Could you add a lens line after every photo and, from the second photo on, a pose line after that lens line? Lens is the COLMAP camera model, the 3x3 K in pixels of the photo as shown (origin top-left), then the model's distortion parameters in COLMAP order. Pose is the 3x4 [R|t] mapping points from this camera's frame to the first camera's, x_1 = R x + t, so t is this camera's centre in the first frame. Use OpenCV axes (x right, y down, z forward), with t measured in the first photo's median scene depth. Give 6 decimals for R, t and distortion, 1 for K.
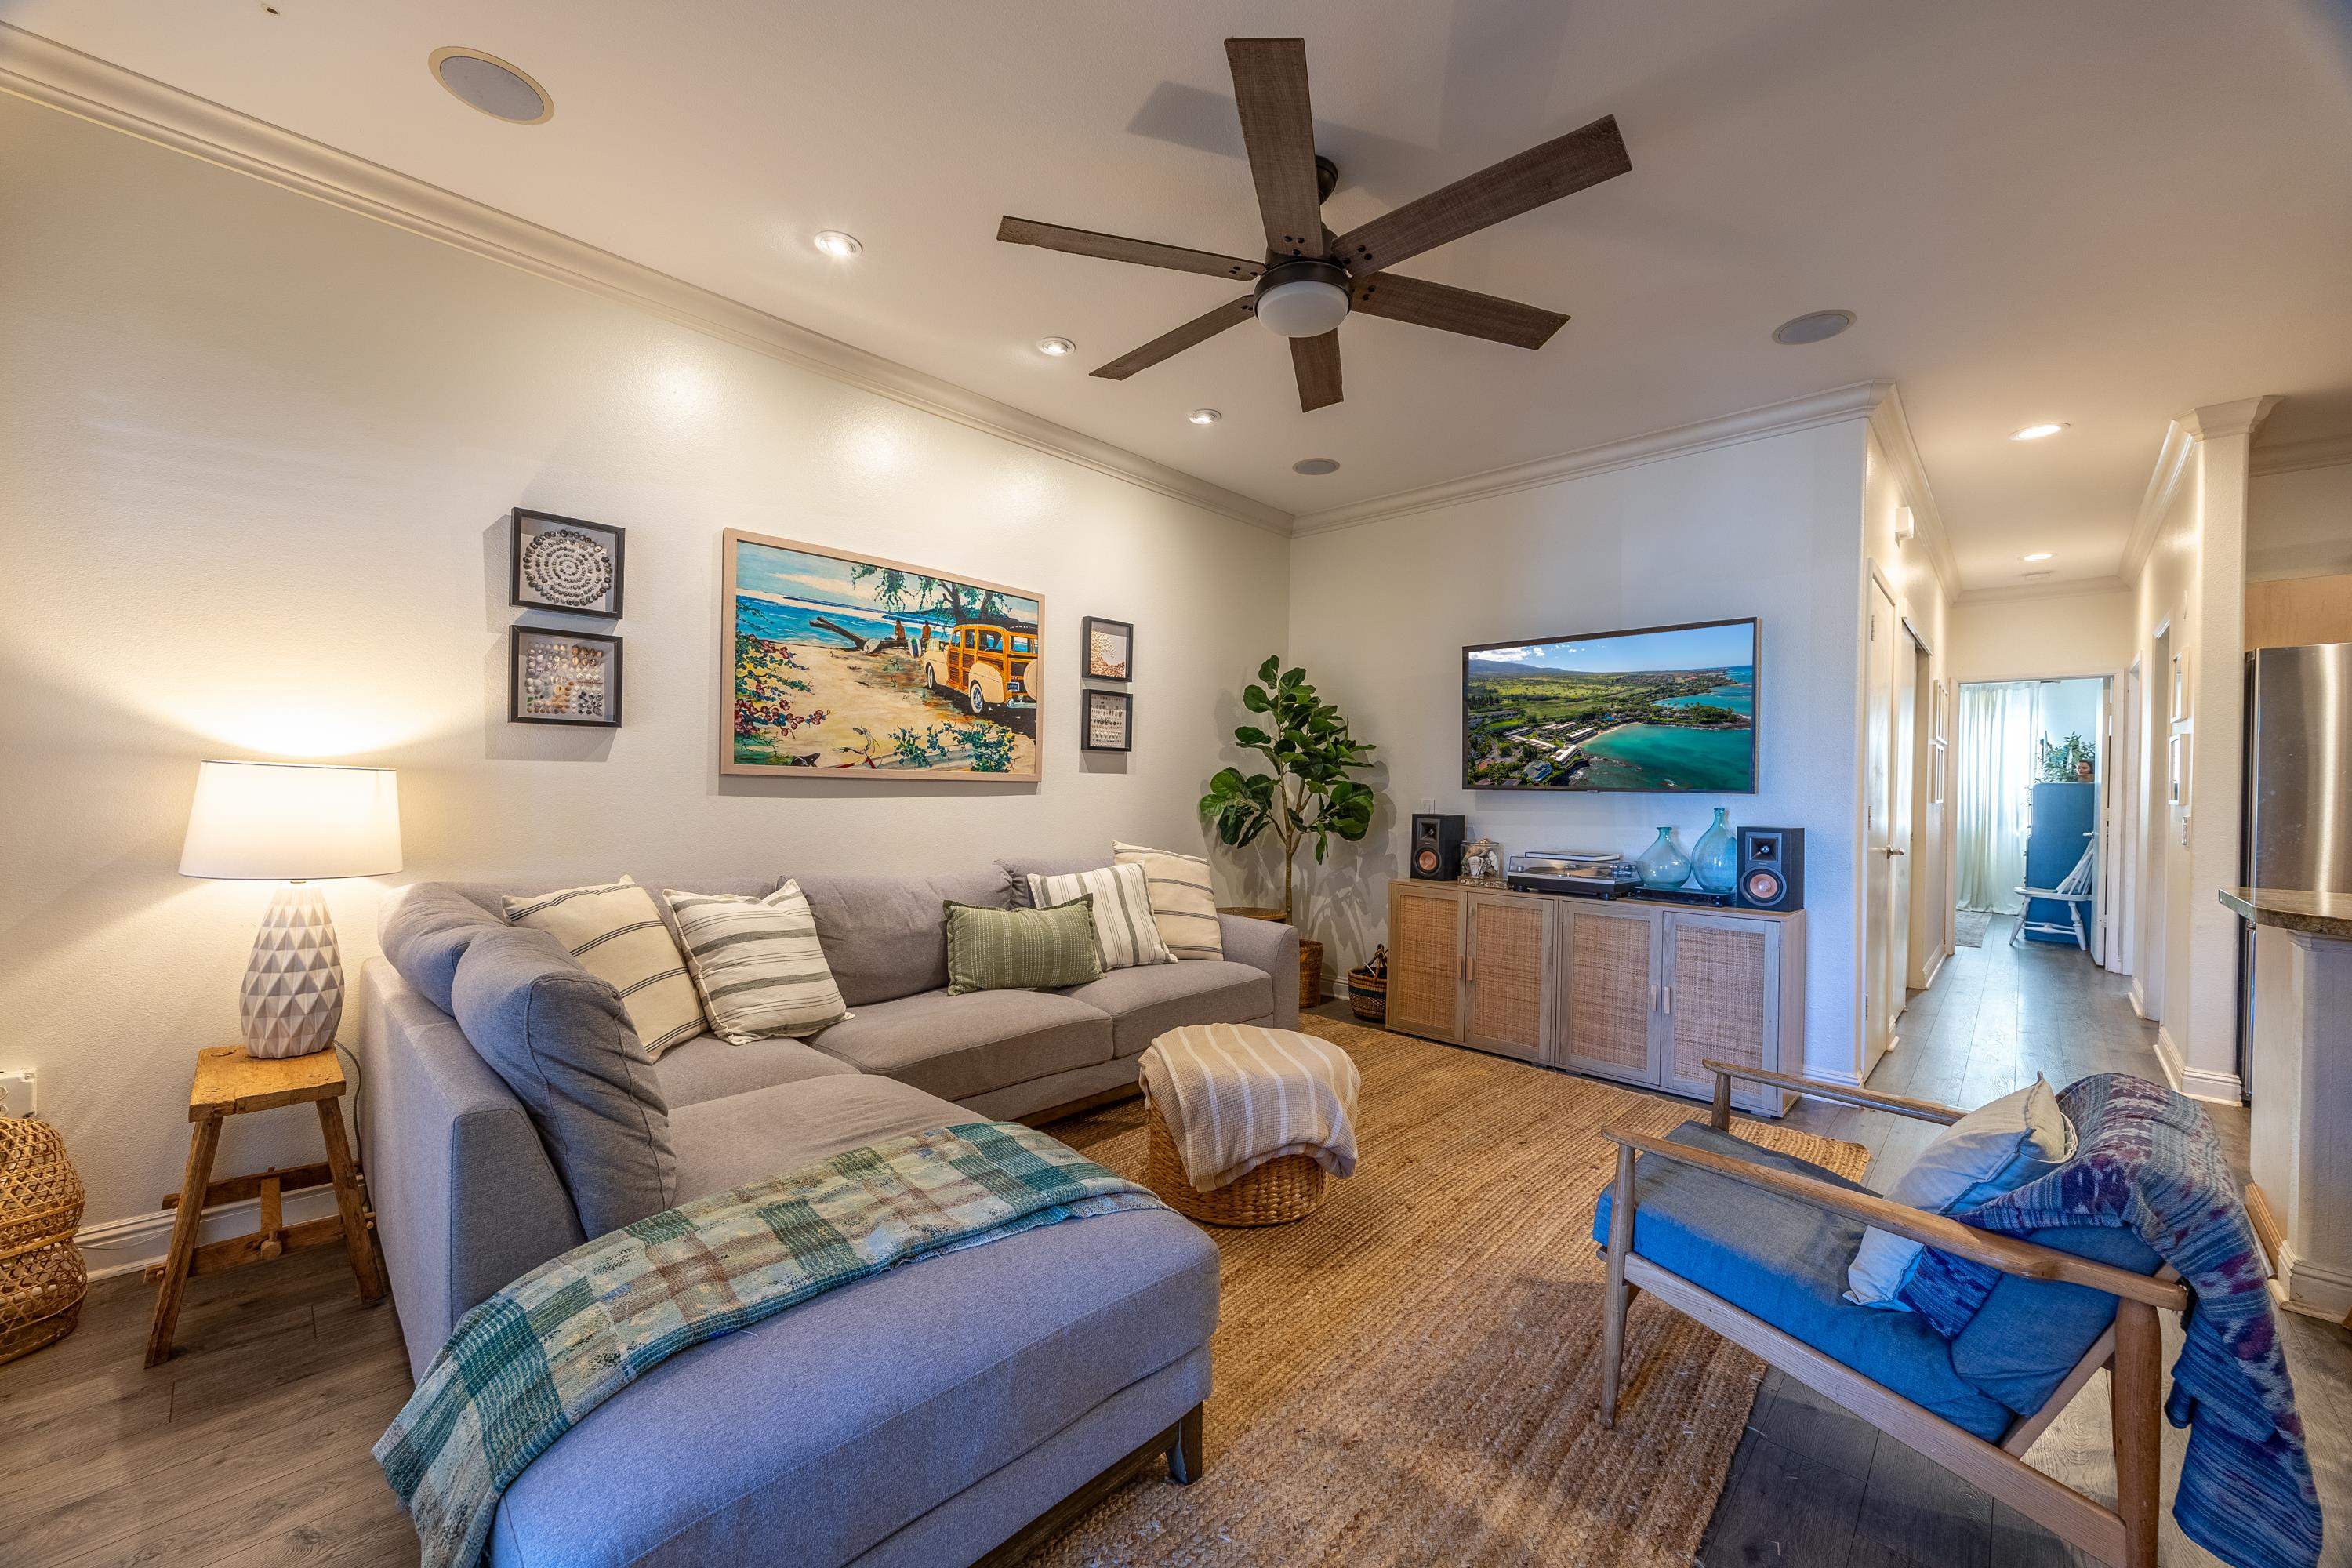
lens RADIAL K [[900.7, 0, 1173.2], [0, 900.7, 790.7], [0, 0, 1]] dist [0.000555, -0.000030]
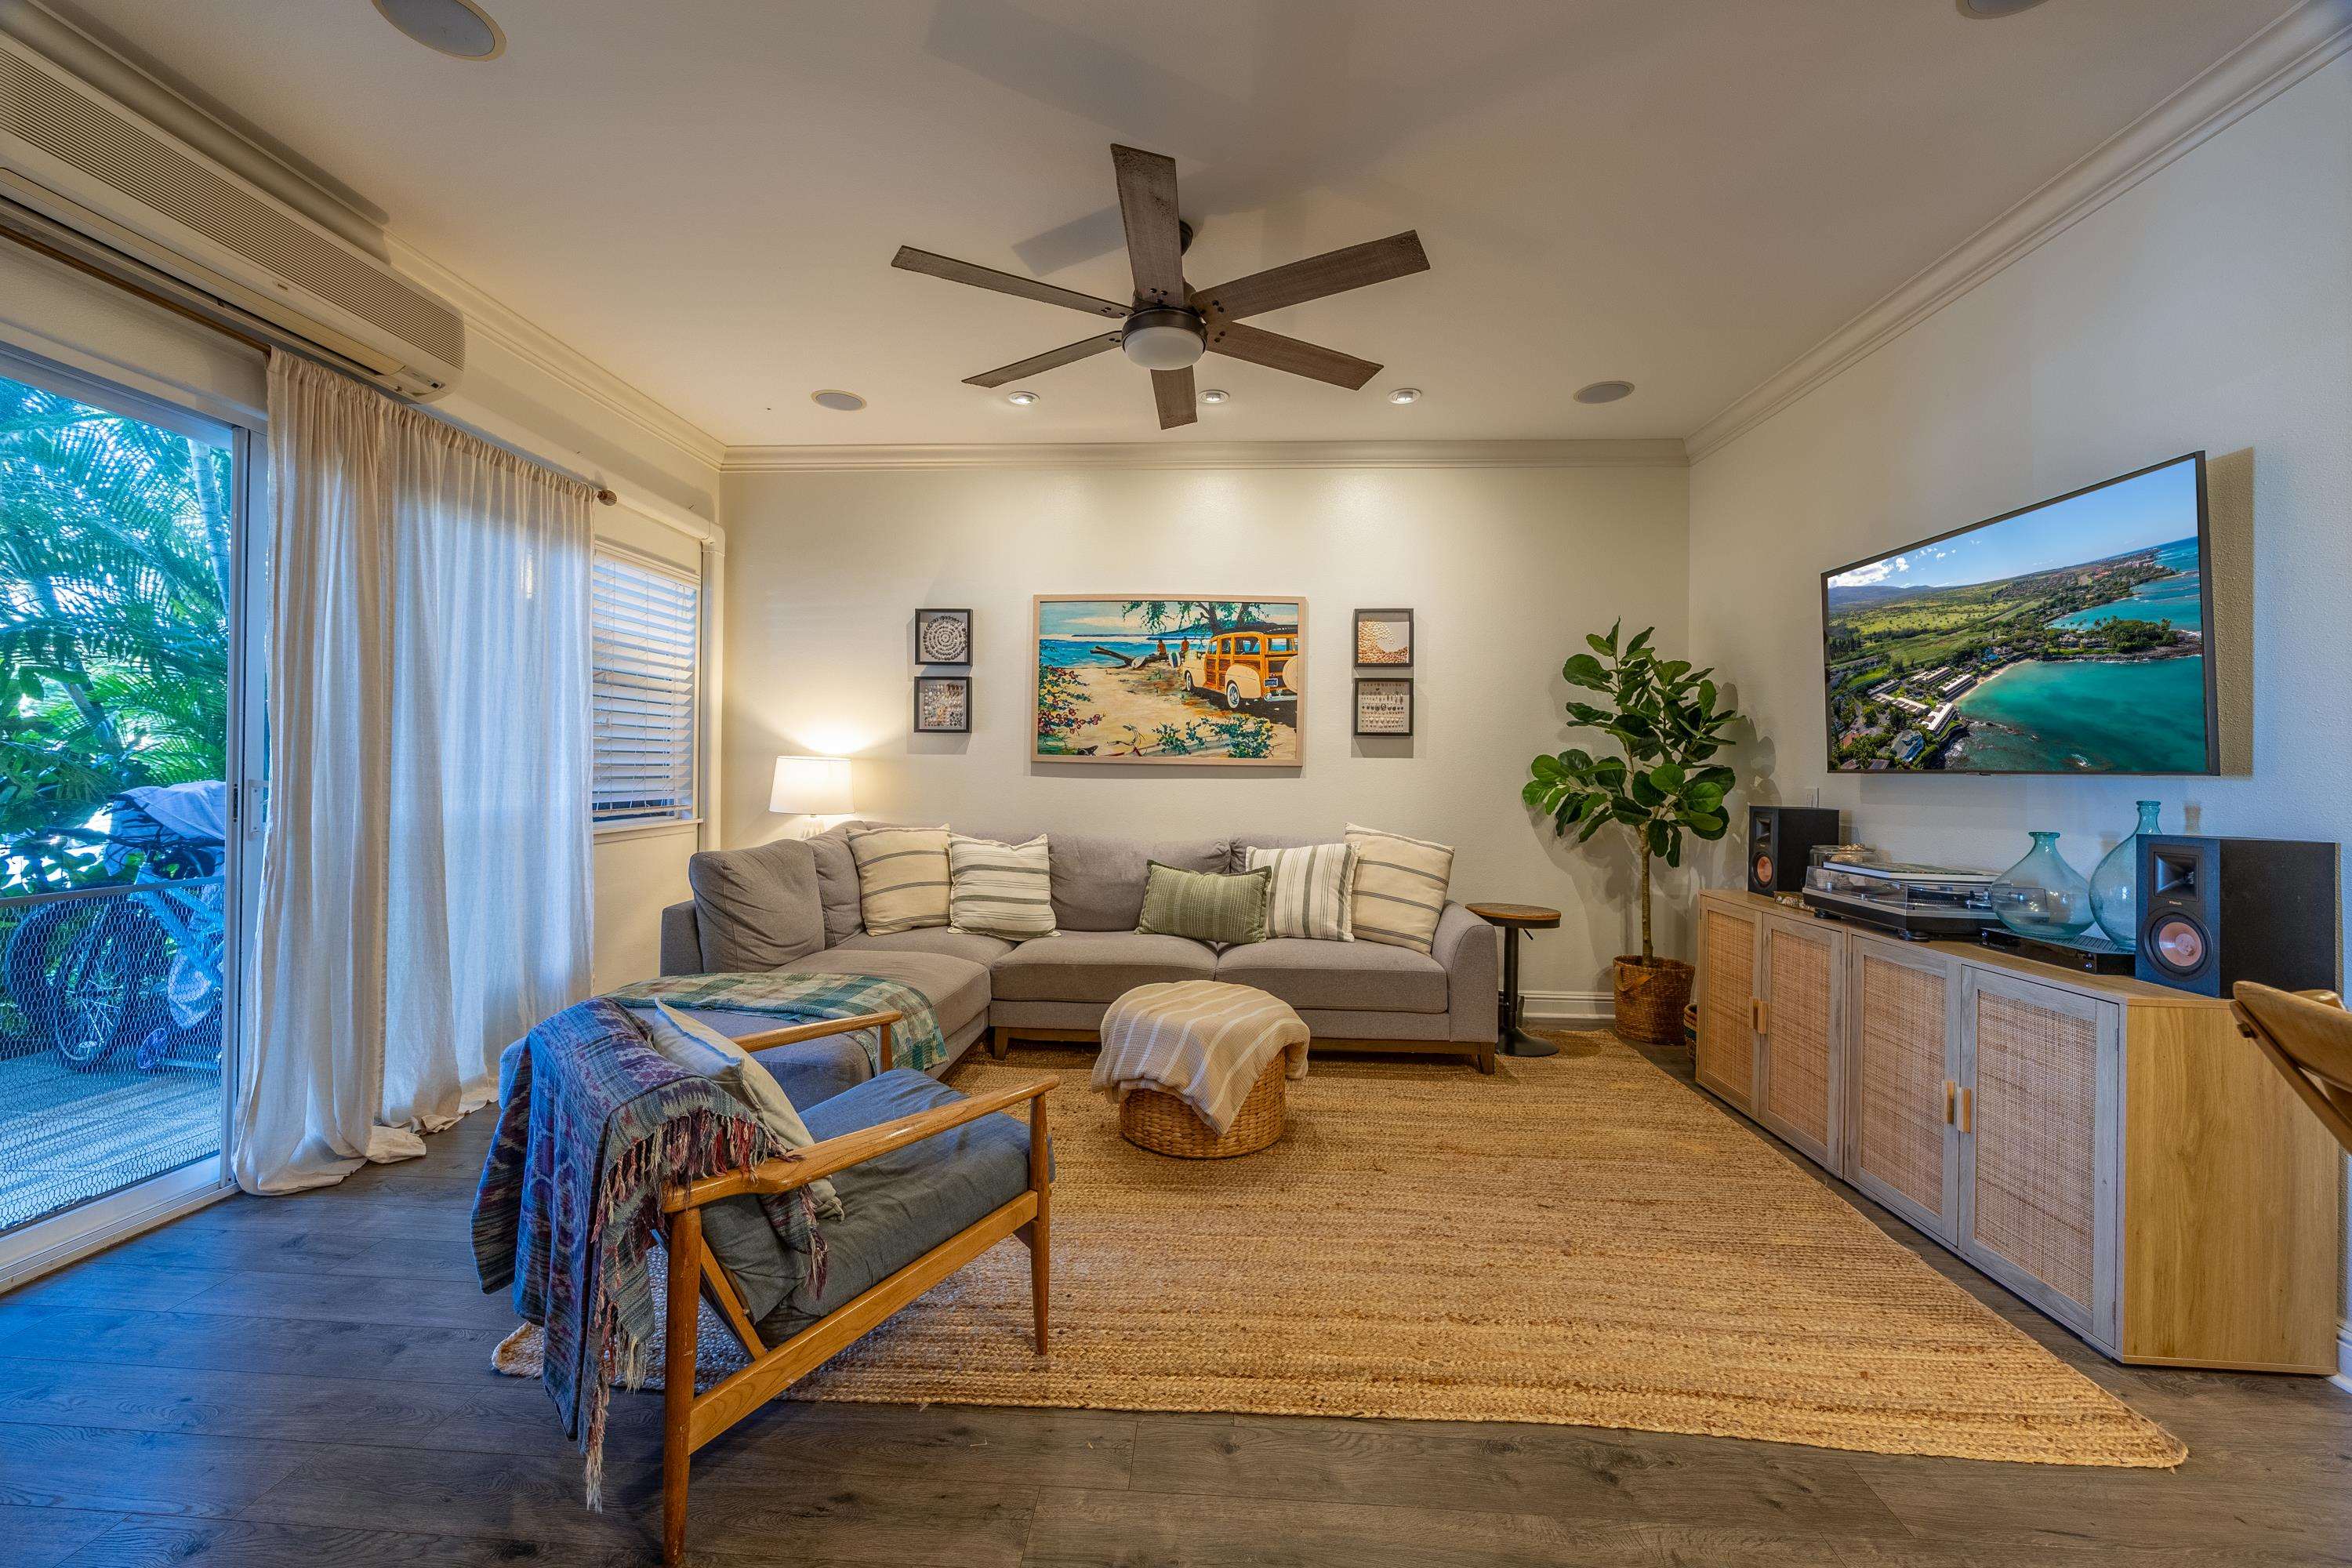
lens RADIAL K [[906.1, 0, 1170.0], [0, 906.1, 768.0], [0, 0, 1]] dist [0.001368, -0.000039]
pose [[0.647278, -0.008283, -0.762209, 0.644569], [-0.007223, 0.999829, -0.016998, 0.013098], [0.762220, 0.016508, 0.647107, 0.175303]]
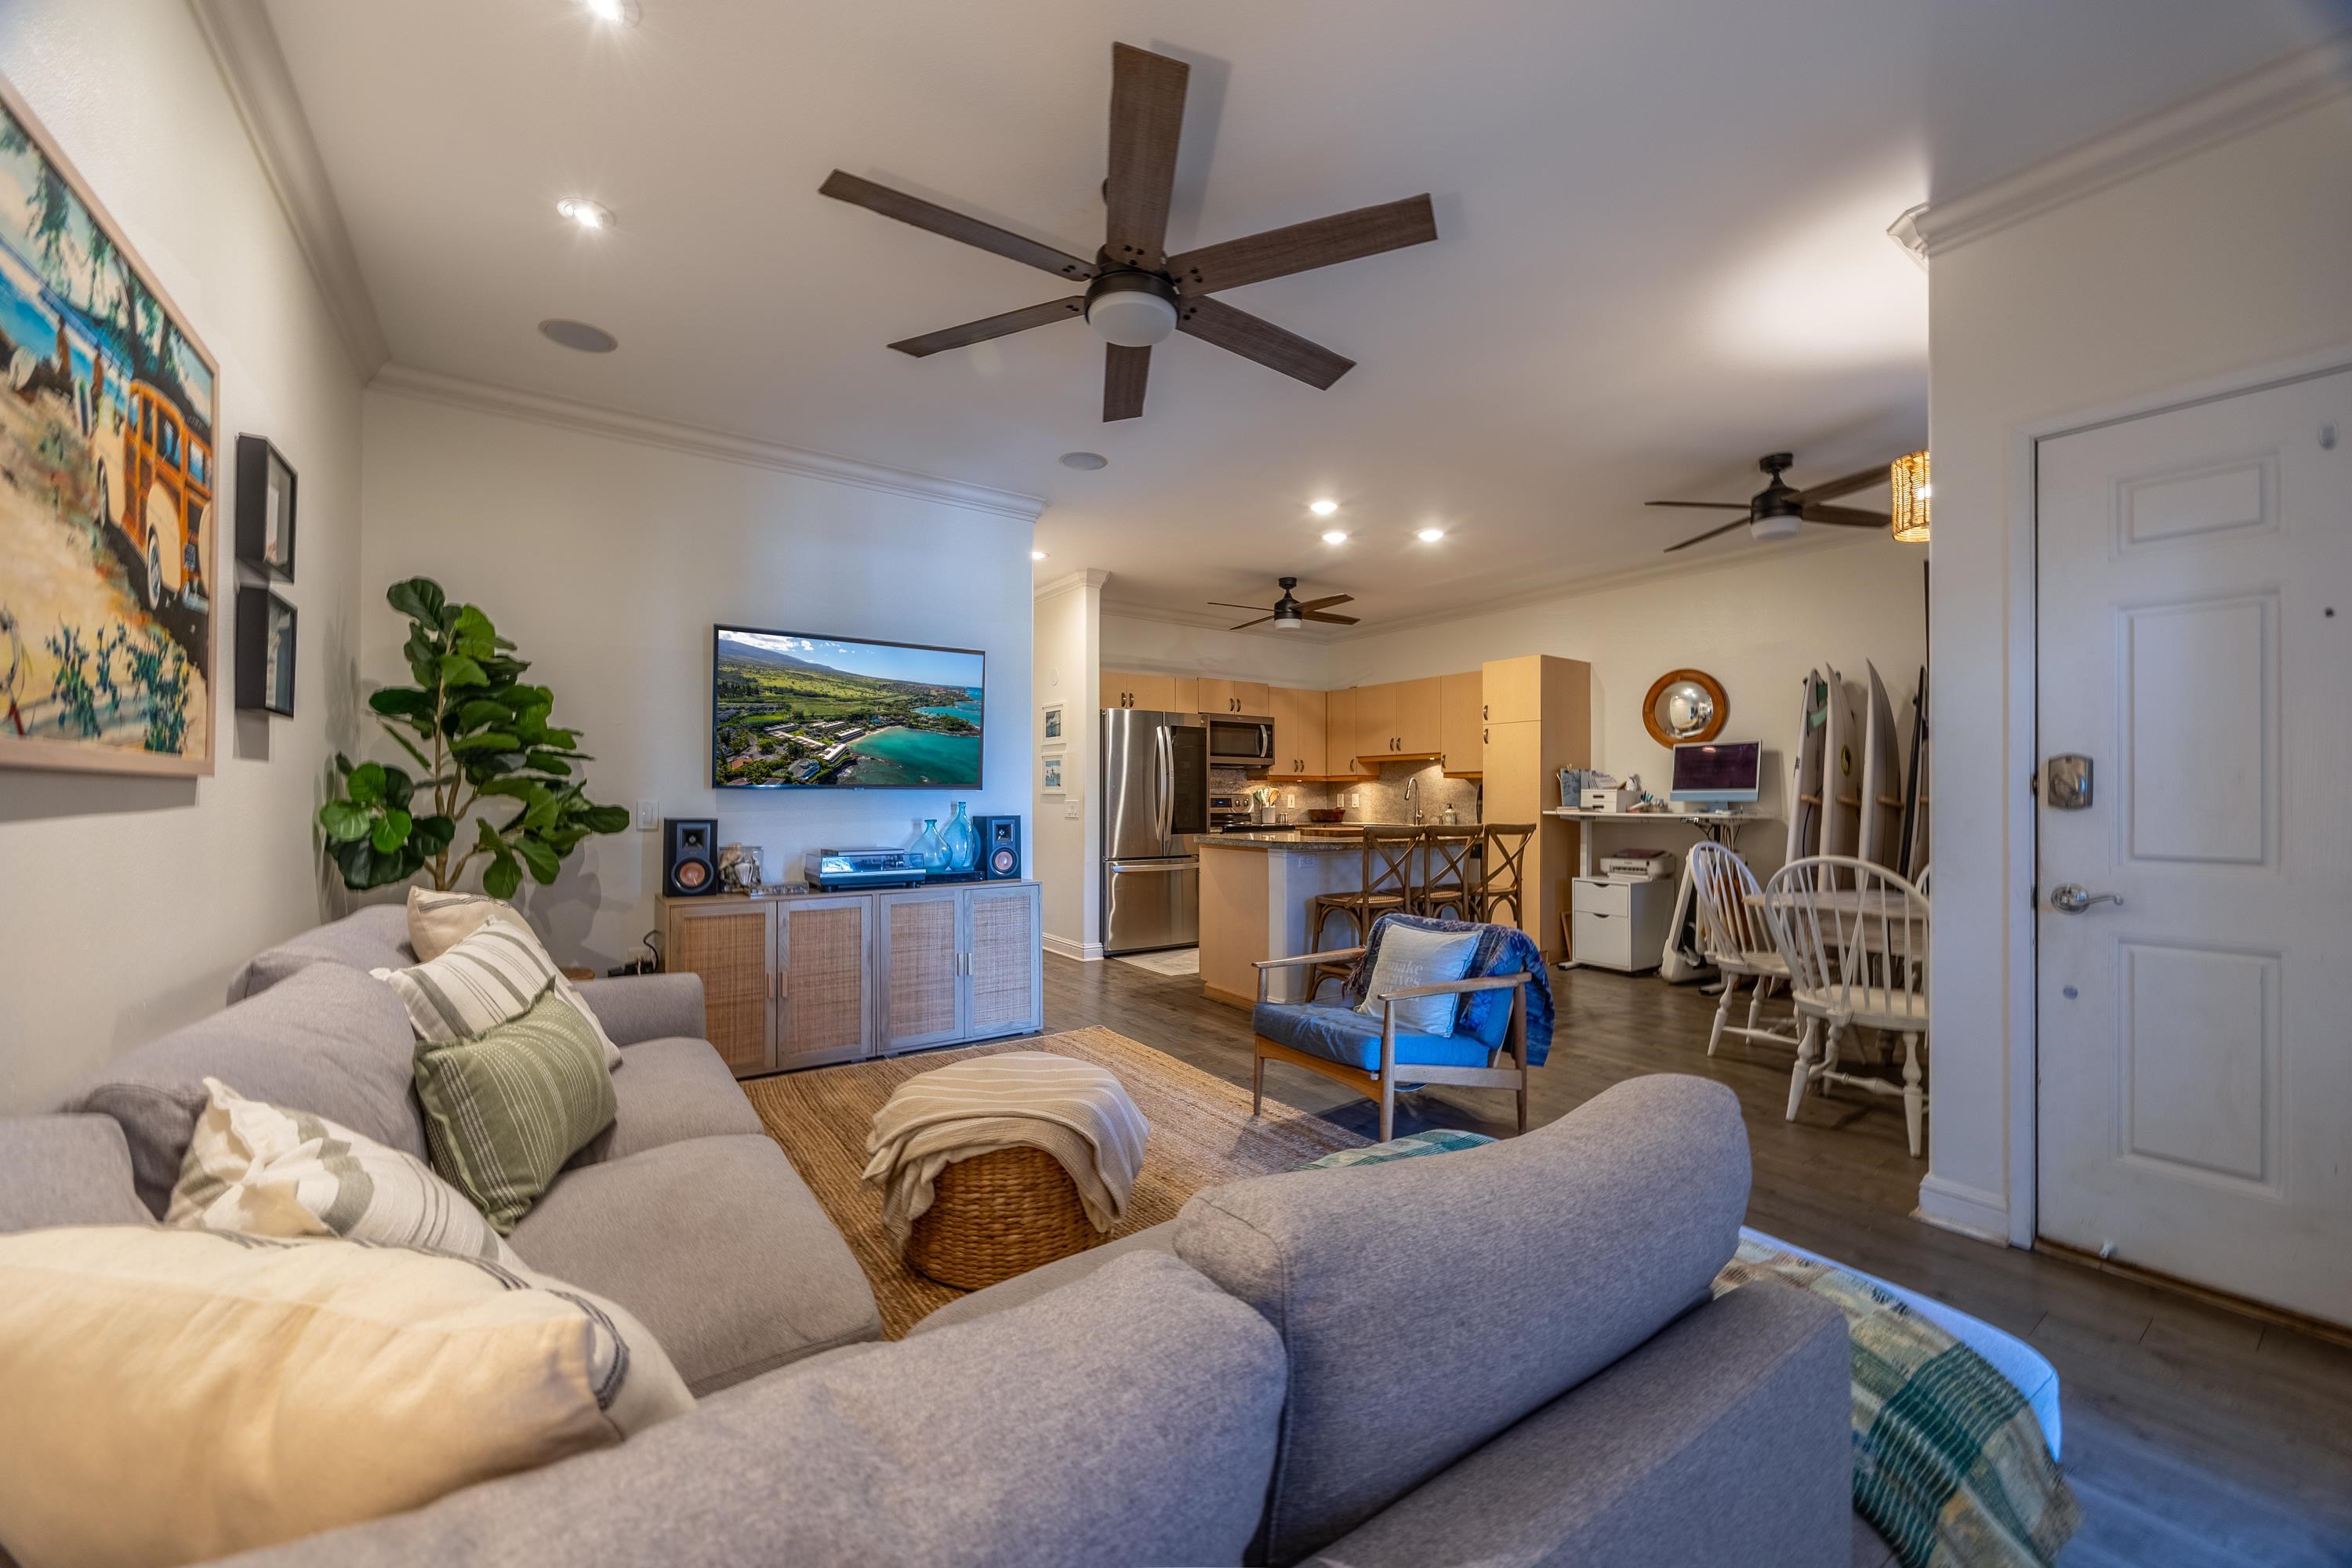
lens RADIAL K [[900.7, 0, 1173.2], [0, 900.7, 790.7], [0, 0, 1]] dist [0.000555, -0.000030]
pose [[0.197789, -0.010209, 0.980191, -0.538207], [0.009208, 0.999921, 0.008557, -0.003180], [-0.980201, 0.007333, 0.197868, 0.480029]]
